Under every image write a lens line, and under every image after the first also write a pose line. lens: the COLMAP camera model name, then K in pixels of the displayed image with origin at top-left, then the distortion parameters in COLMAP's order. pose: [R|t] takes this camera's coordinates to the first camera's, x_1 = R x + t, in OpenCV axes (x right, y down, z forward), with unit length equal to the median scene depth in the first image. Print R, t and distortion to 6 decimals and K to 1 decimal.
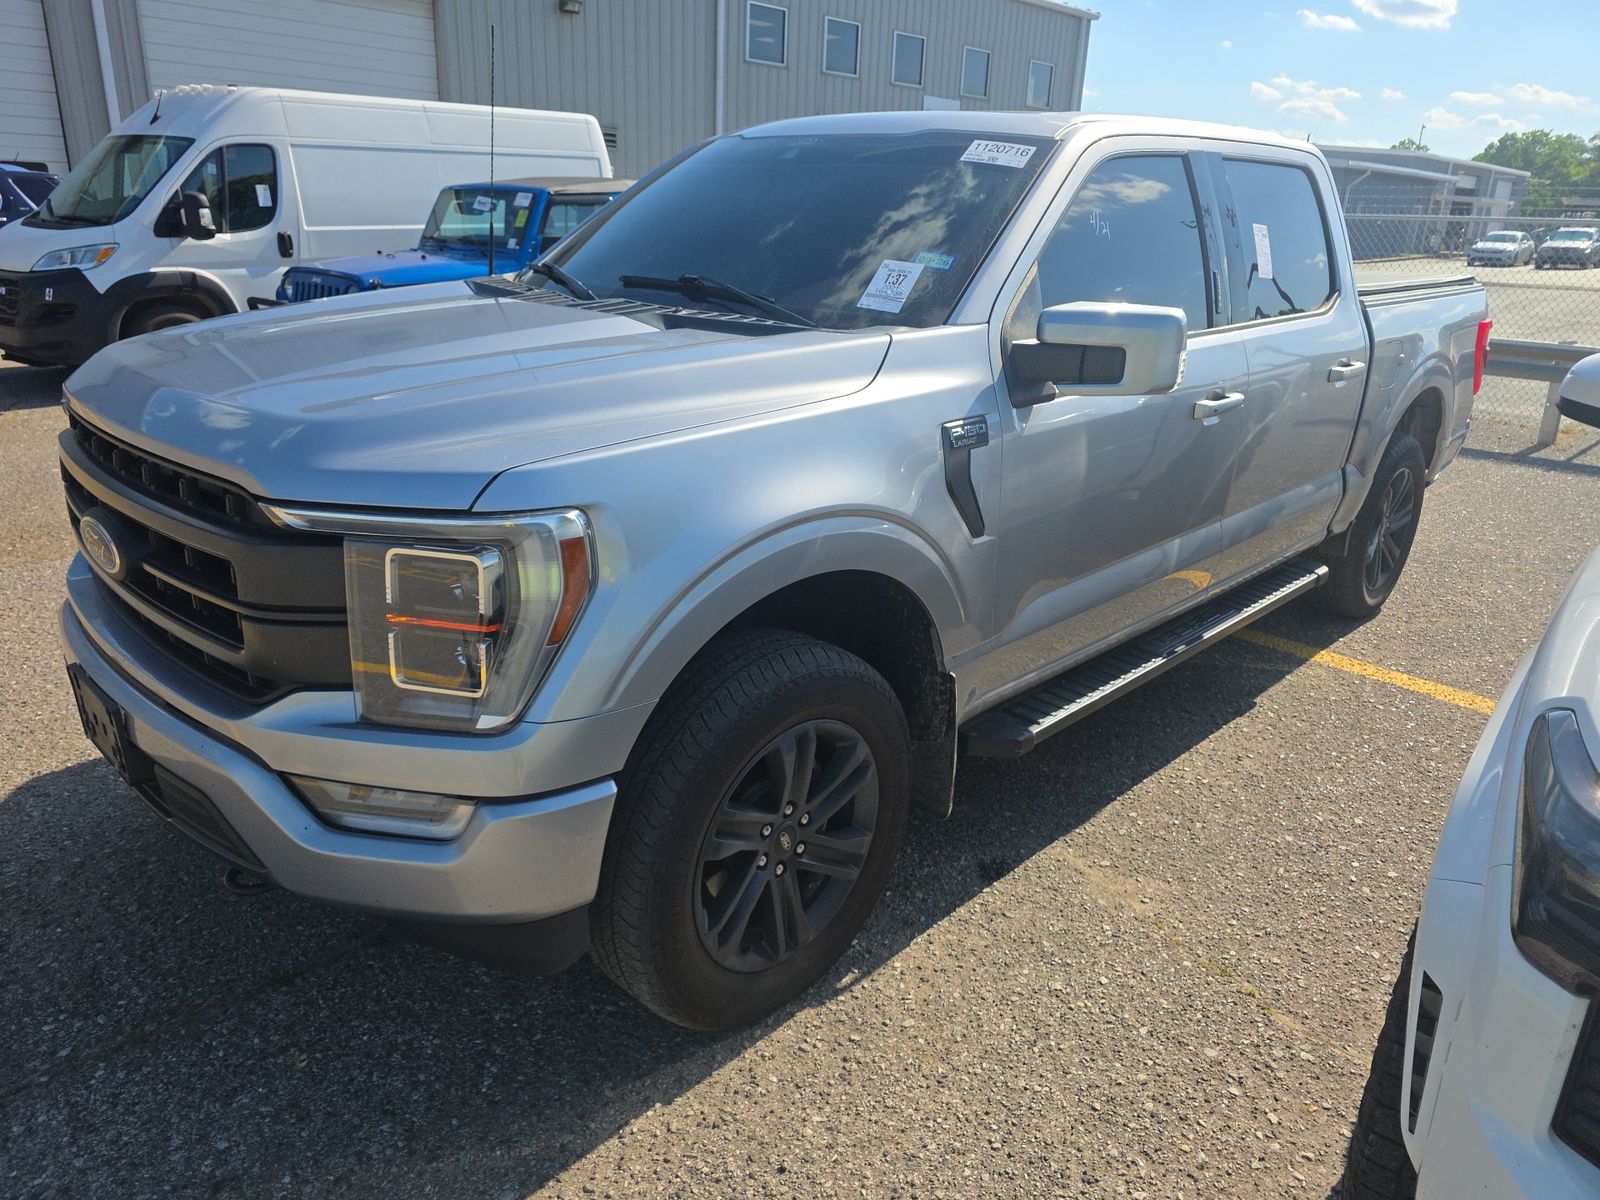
lens RADIAL K [[1133.9, 0, 786.0], [0, 1133.9, 602.3], [0, 0, 1]] dist [0.048297, -0.049015]
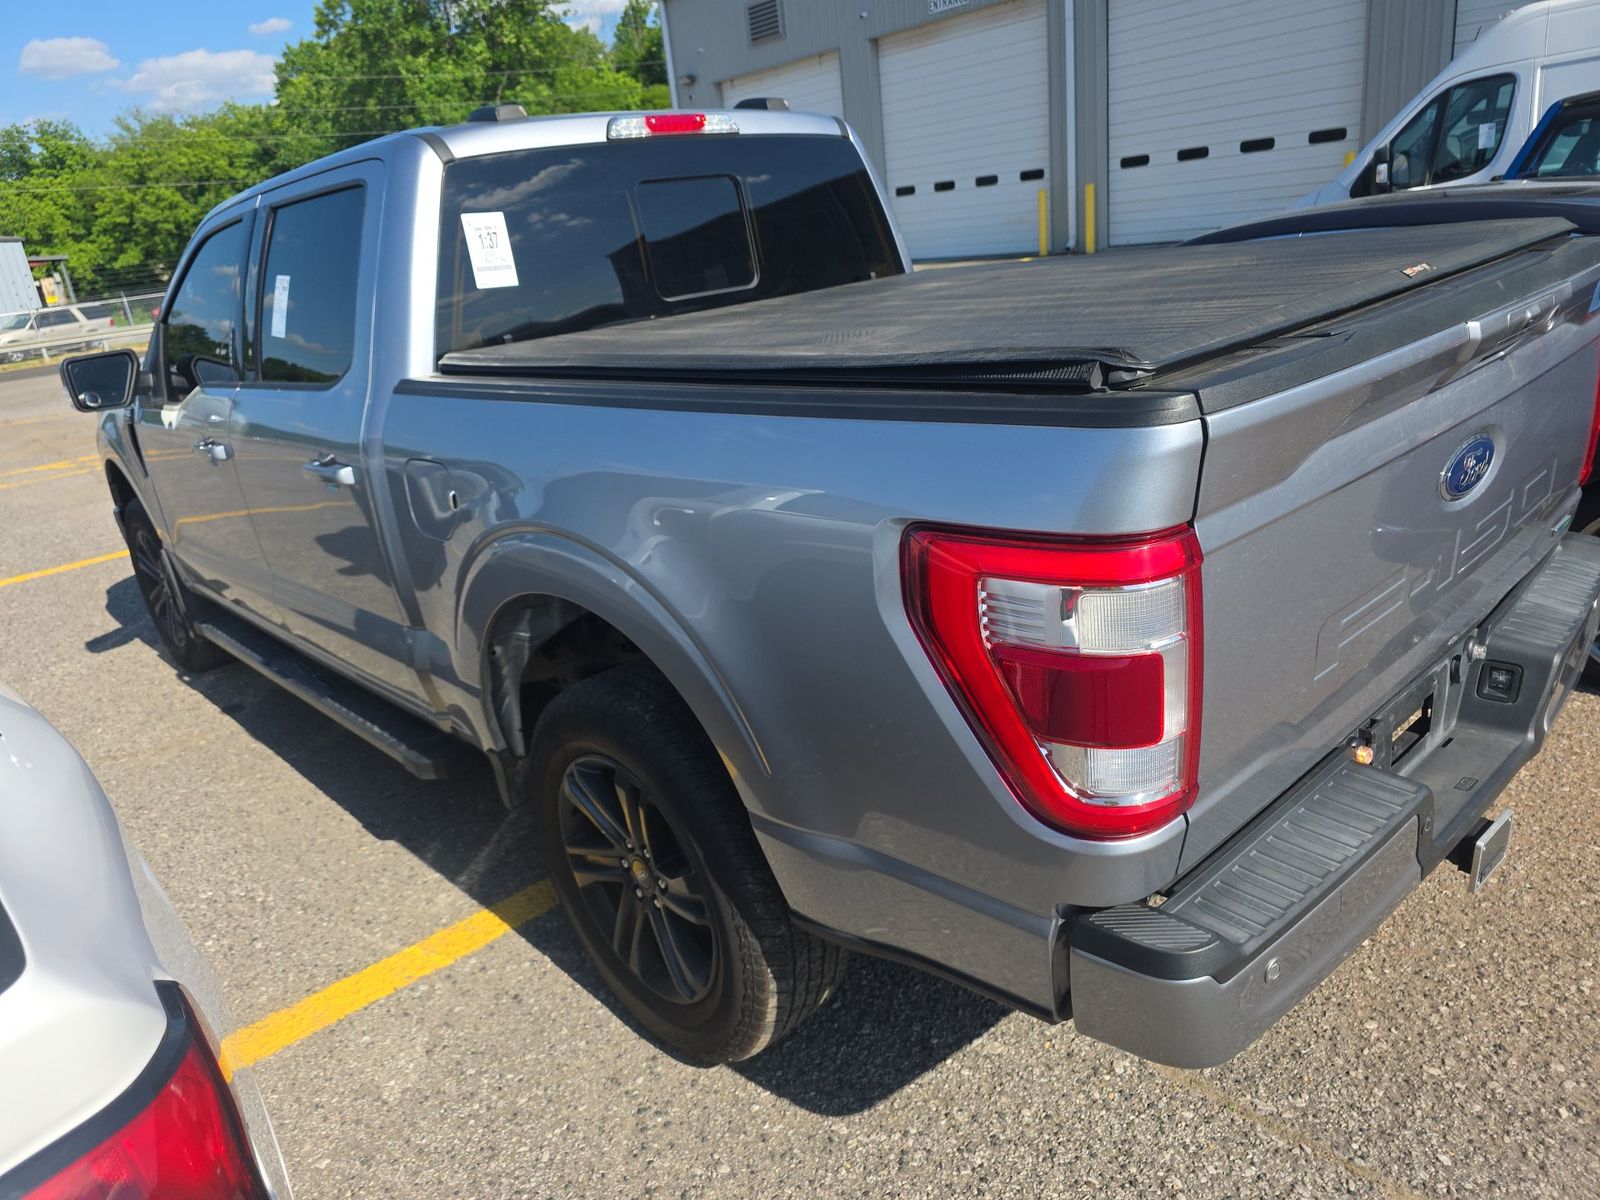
lens RADIAL K [[1133.9, 0, 786.0], [0, 1133.9, 602.3], [0, 0, 1]] dist [0.048297, -0.049015]
pose [[-0.098655, 0.298035, -0.949443, 1.006828], [-0.209695, 0.926448, 0.312606, -0.358772], [0.972777, 0.229934, -0.028903, 1.127689]]
